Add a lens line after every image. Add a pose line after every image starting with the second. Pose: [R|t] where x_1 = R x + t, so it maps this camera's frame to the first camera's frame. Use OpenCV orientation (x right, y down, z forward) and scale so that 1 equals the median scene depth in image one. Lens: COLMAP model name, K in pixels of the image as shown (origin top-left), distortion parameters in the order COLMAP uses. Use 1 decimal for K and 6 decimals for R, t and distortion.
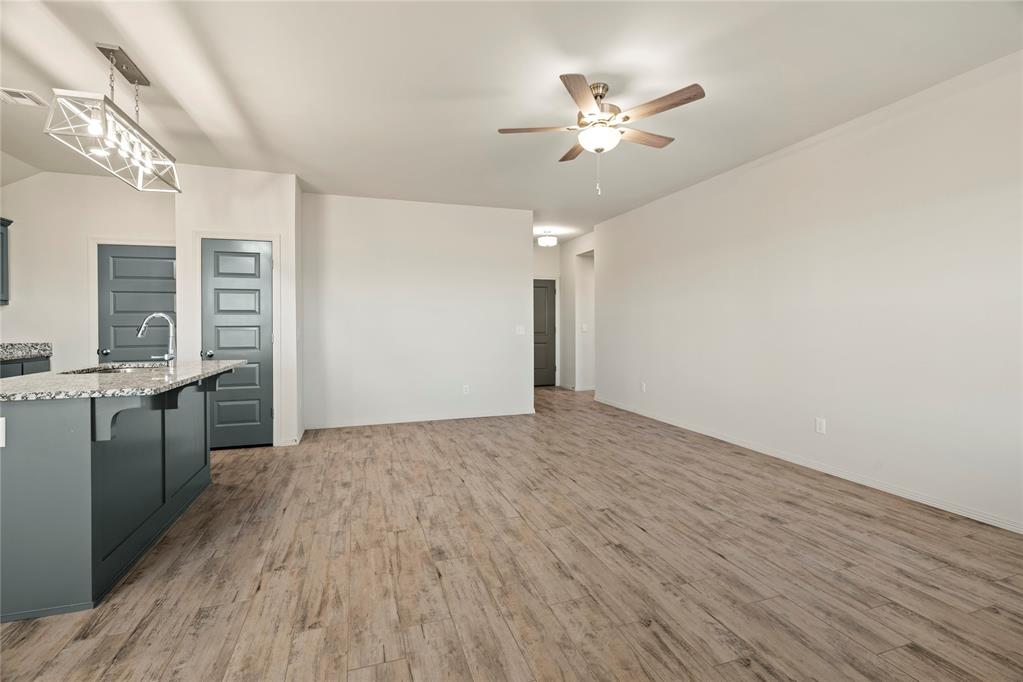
lens RADIAL K [[462.5, 0, 514.1], [0, 462.5, 327.4], [0, 0, 1]] dist [-0.005847, 0.001545]
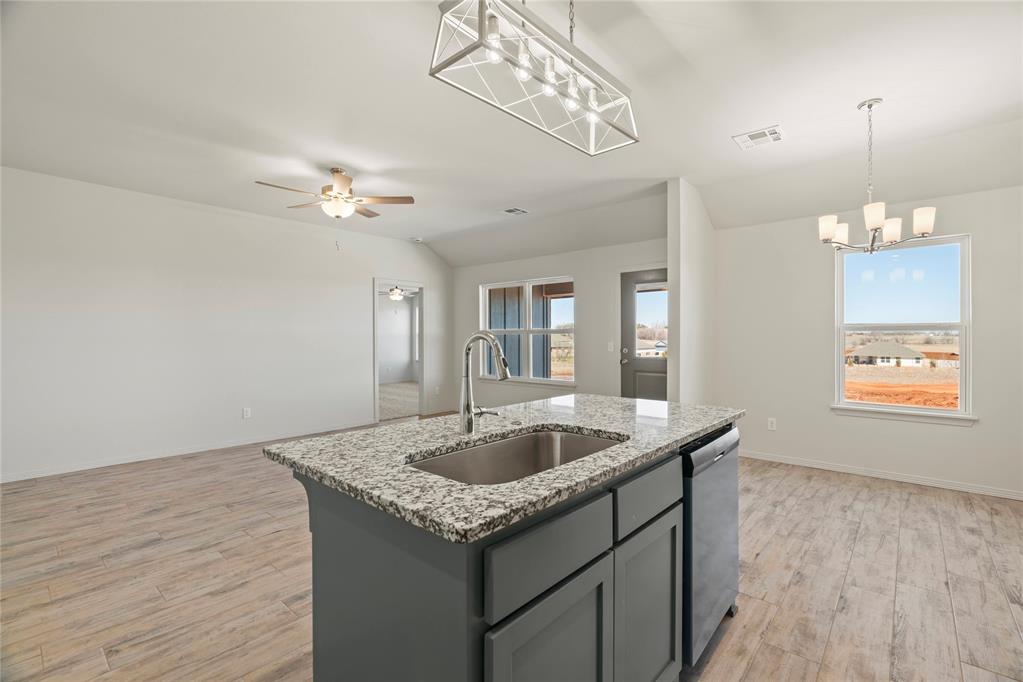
lens RADIAL K [[462.5, 0, 508.3], [0, 462.5, 339.5], [0, 0, 1]] dist [-0.005847, 0.001545]
pose [[-0.491817, -0.002337, 0.870695, -1.015539], [0.004960, 0.999973, 0.005486, -0.021458], [-0.870685, 0.007017, -0.491792, 1.005483]]
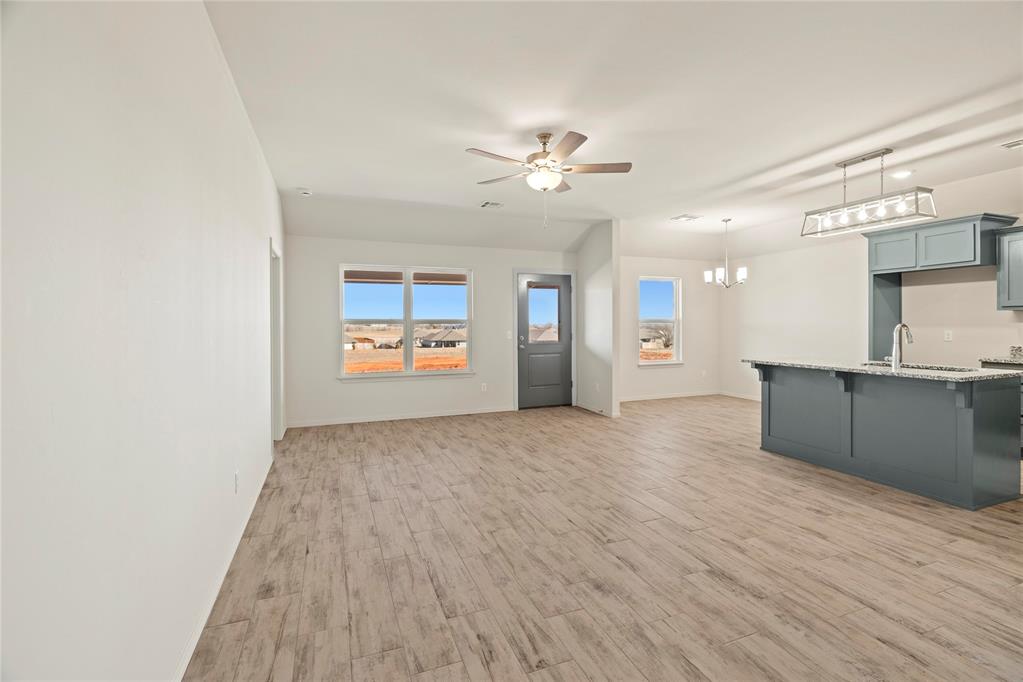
lens RADIAL K [[462.5, 0, 521.0], [0, 462.5, 338.0], [0, 0, 1]] dist [-0.005847, 0.001545]
pose [[-0.997891, 0.009453, -0.064223, 0.261271], [0.007313, 0.999413, 0.033473, -0.034094], [0.064502, 0.032933, -0.997374, 1.761327]]
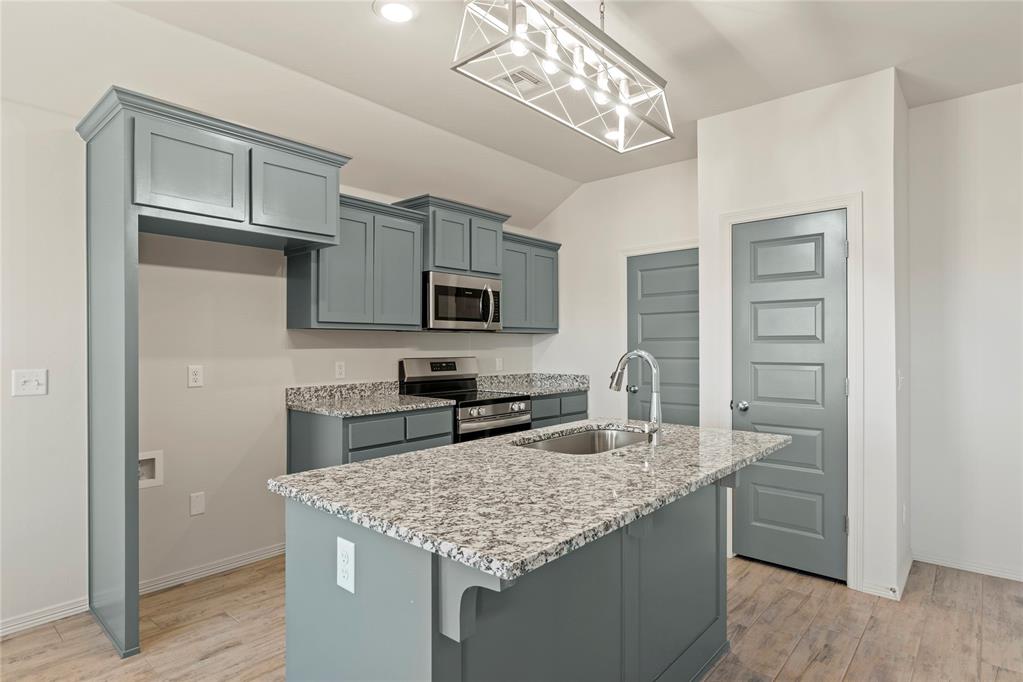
lens RADIAL K [[556.7, 0, 504.0], [0, 556.7, 345.4], [0, 0, 1]] dist [-0.002400, 0.003214]
pose [[0.497587, 0.002161, -0.867412, -0.197566], [-0.003051, 0.999995, 0.000741, -0.030460], [0.867409, 0.002277, 0.497591, 0.408850]]
